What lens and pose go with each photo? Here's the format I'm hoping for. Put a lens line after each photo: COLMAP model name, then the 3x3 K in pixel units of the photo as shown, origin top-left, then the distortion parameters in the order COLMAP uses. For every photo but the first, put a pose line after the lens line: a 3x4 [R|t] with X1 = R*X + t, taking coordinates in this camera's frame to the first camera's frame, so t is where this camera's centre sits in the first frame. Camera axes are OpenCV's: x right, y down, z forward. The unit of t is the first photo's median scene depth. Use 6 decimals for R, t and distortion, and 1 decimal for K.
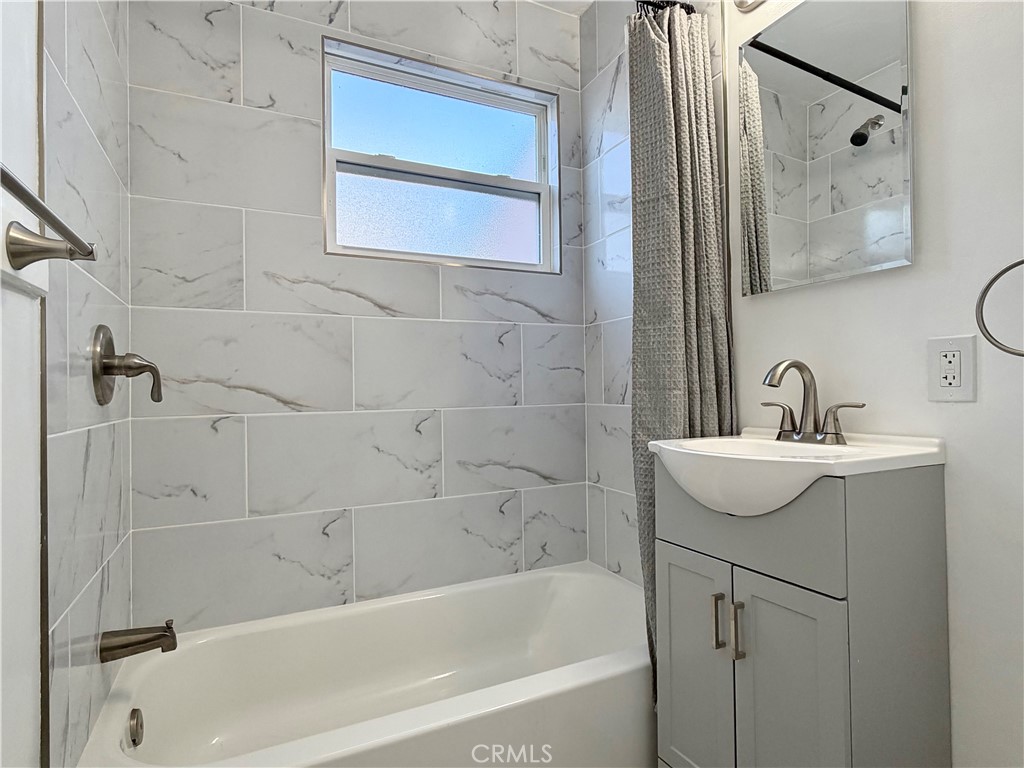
lens RADIAL K [[551.5, 0, 514.0], [0, 551.5, 384.3], [0, 0, 1]] dist [-0.001308, 0.001340]
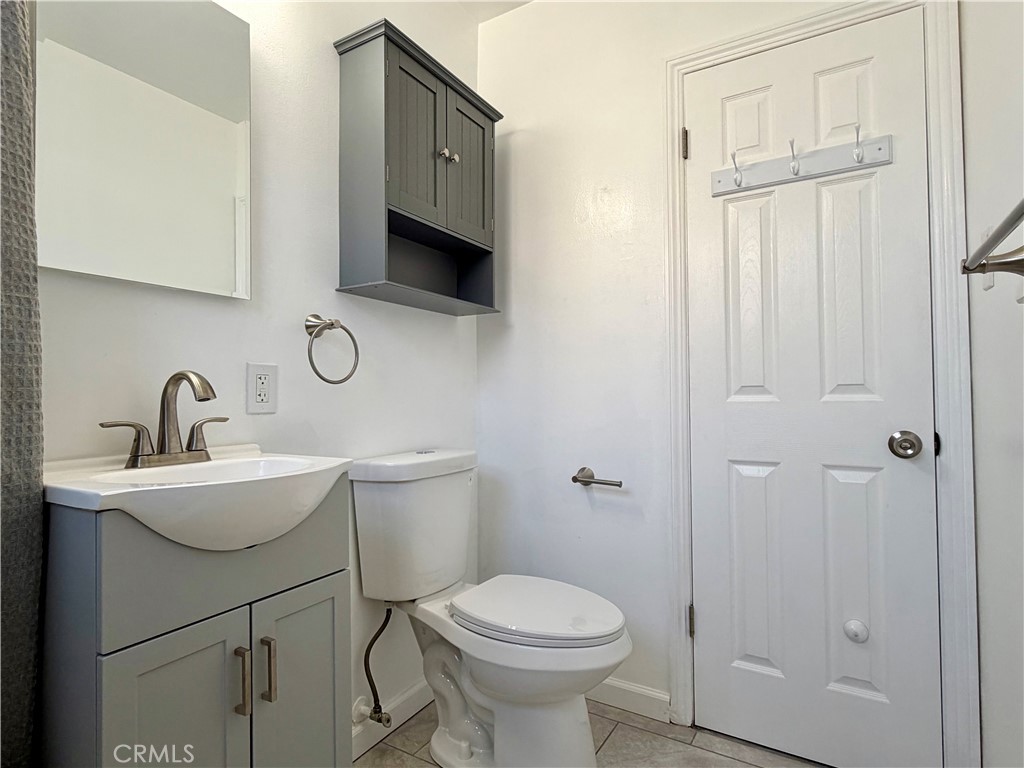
lens RADIAL K [[551.5, 0, 514.0], [0, 551.5, 384.3], [0, 0, 1]] dist [-0.001308, 0.001340]
pose [[-0.549534, 0.036880, 0.834657, -0.413954], [0.008132, 0.999214, -0.038797, 0.011859], [-0.835432, -0.014532, -0.549402, 0.816160]]
